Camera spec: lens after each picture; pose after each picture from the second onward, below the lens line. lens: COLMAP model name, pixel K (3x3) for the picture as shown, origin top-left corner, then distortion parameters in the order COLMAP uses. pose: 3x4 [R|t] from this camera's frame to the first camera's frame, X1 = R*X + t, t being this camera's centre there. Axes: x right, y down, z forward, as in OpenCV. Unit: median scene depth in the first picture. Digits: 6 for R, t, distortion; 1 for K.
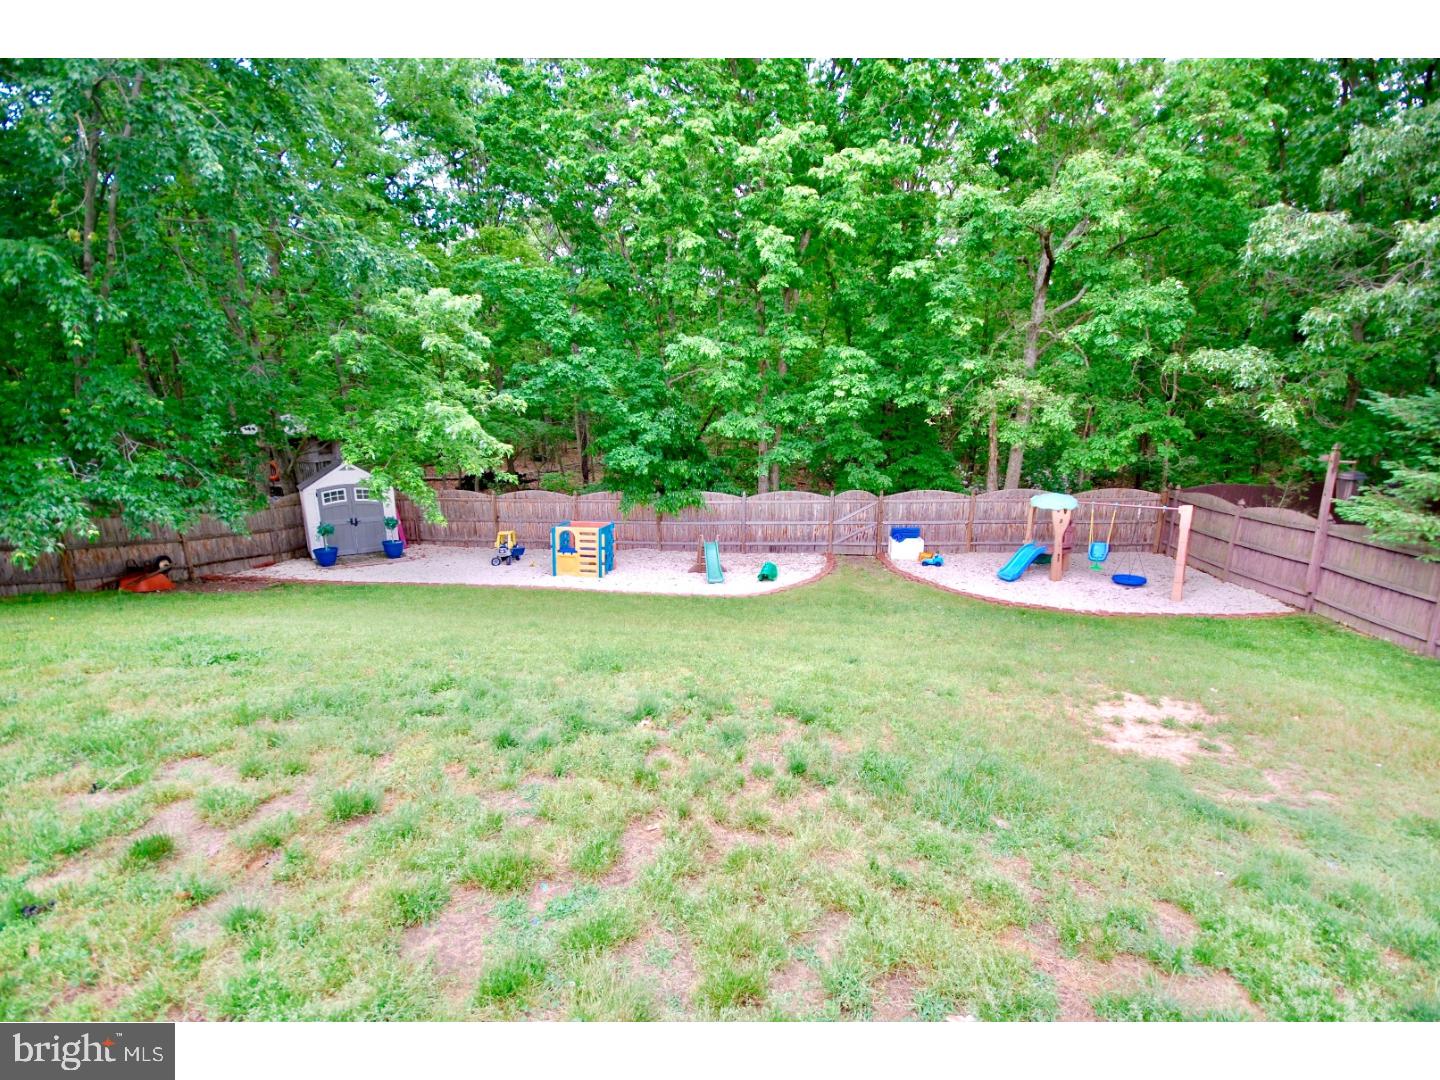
lens RADIAL K [[632.1, 0, 717.9], [0, 632.1, 554.2], [0, 0, 1]] dist [0.002019, -0.003810]
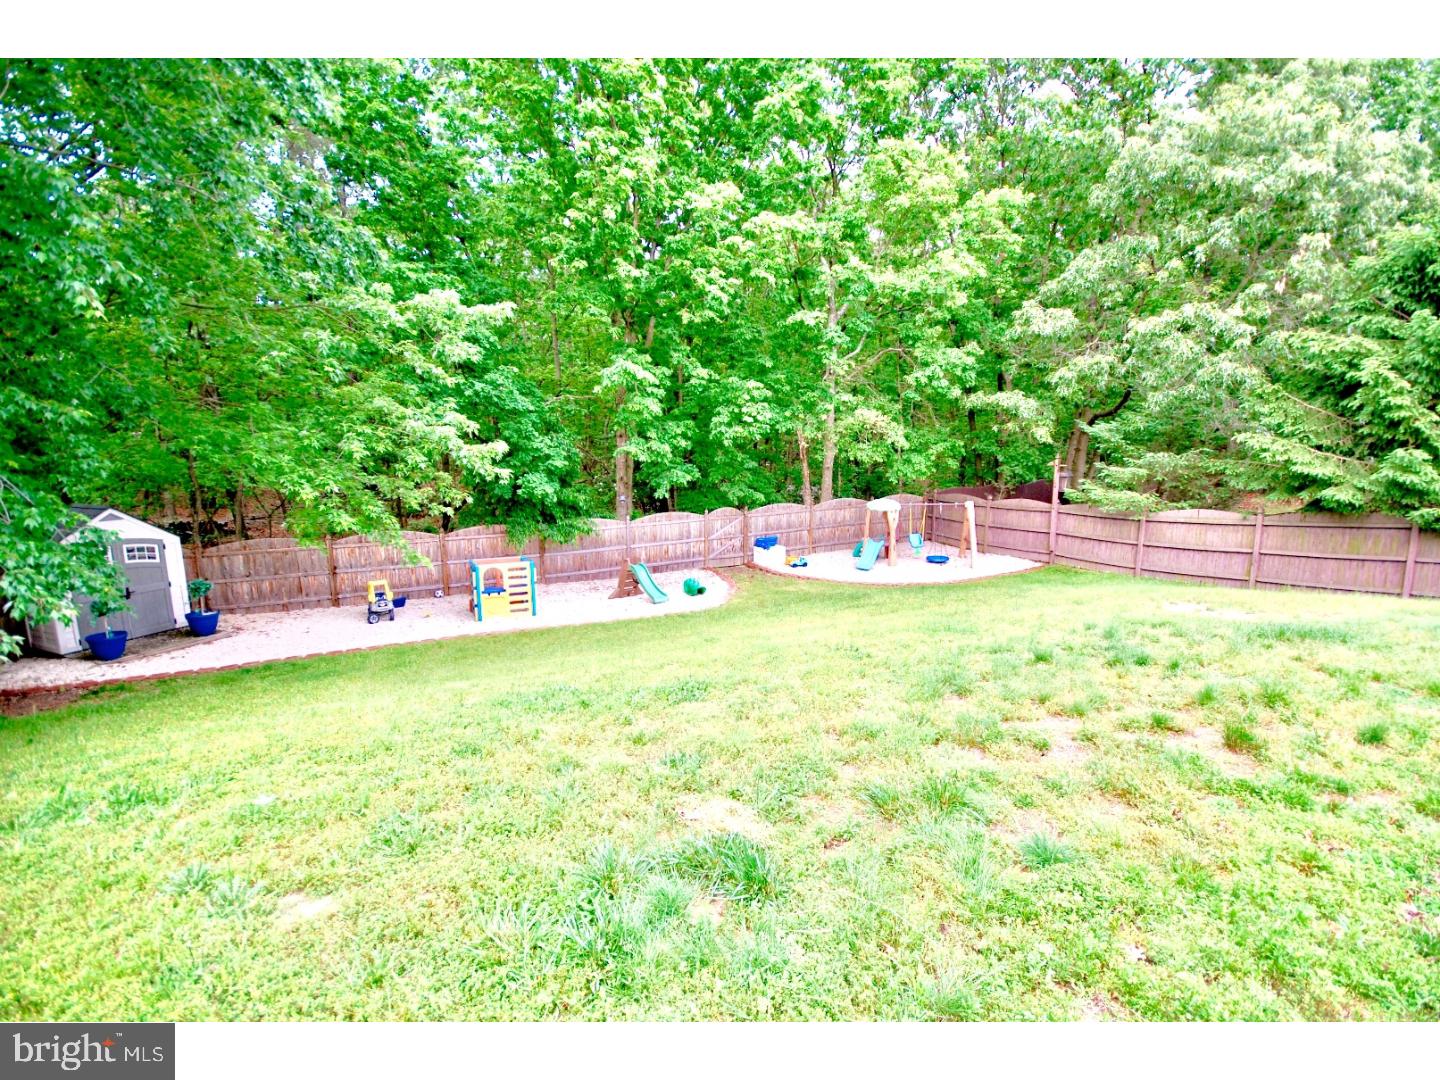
lens RADIAL K [[630.4, 0, 712.2], [0, 630.4, 550.6], [0, 0, 1]] dist [0.003297, -0.010517]
pose [[0.854580, -0.092753, 0.510969, -0.434131], [0.121834, 0.992269, -0.023643, -0.003459], [-0.504826, 0.082459, 0.859274, 0.082281]]
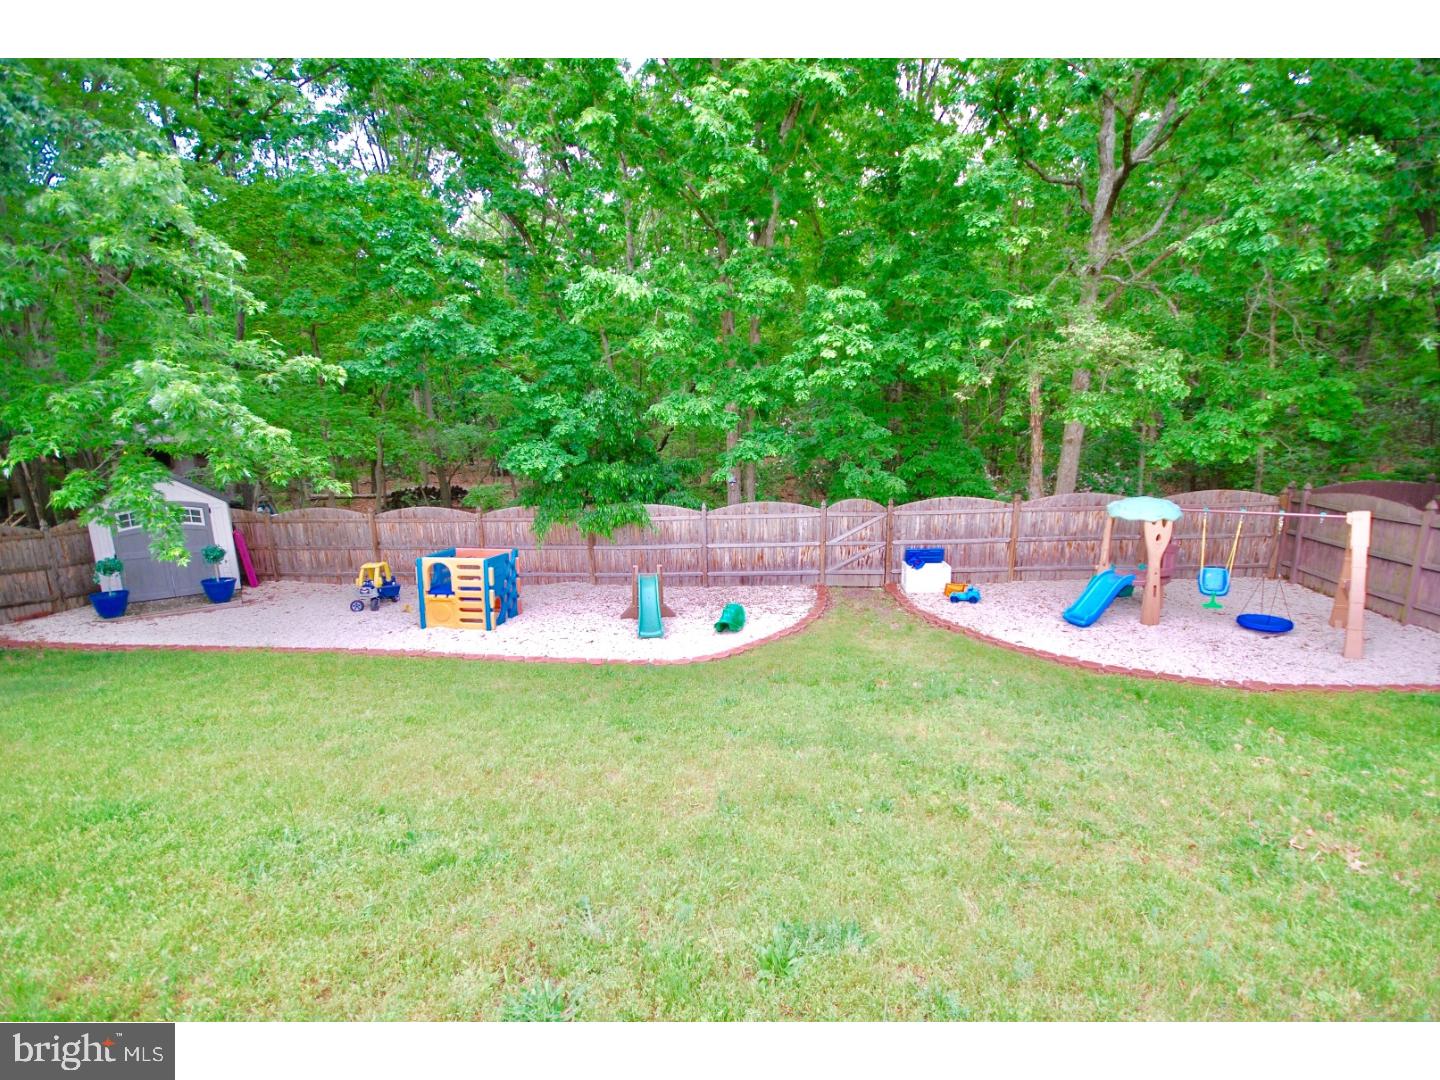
lens RADIAL K [[632.1, 0, 717.9], [0, 632.1, 554.2], [0, 0, 1]] dist [0.002019, -0.003810]
pose [[0.999861, -0.016668, 0.000127, 0.067526], [0.016666, 0.999557, -0.024640, -0.025375], [0.000283, 0.024639, 0.999696, 0.315183]]
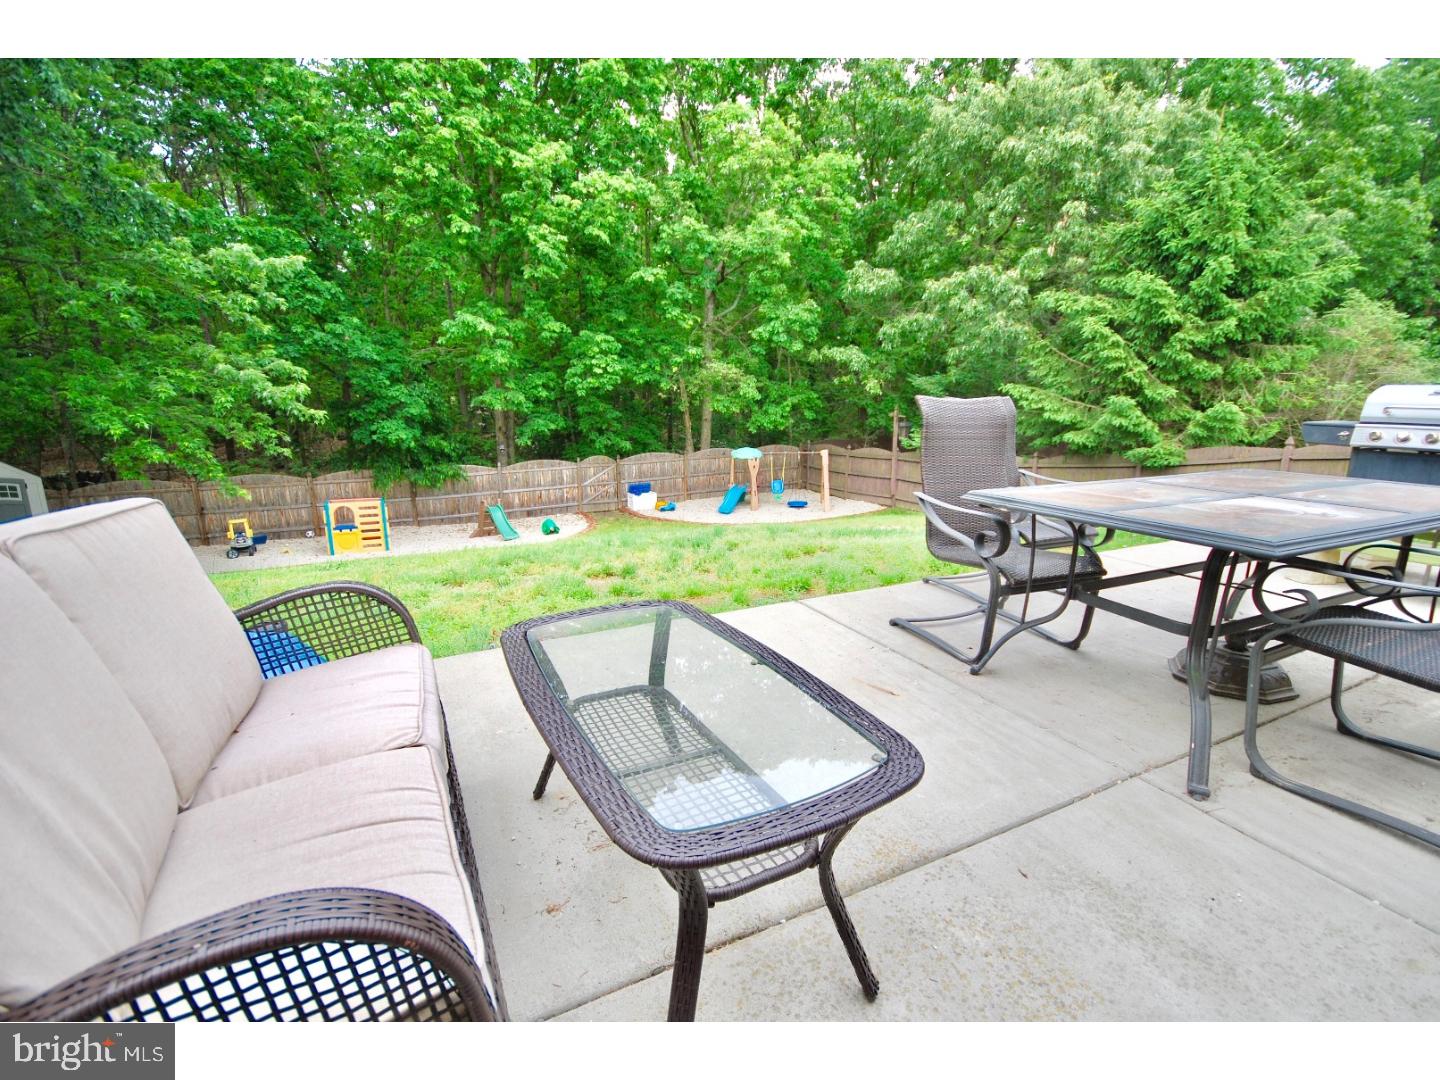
lens RADIAL K [[632.1, 0, 717.9], [0, 632.1, 554.2], [0, 0, 1]] dist [0.002019, -0.003810]
pose [[0.829370, -0.131060, 0.543109, -0.303886], [0.125784, 0.990942, 0.047046, 0.062238], [-0.544356, 0.029296, 0.838343, -0.122233]]
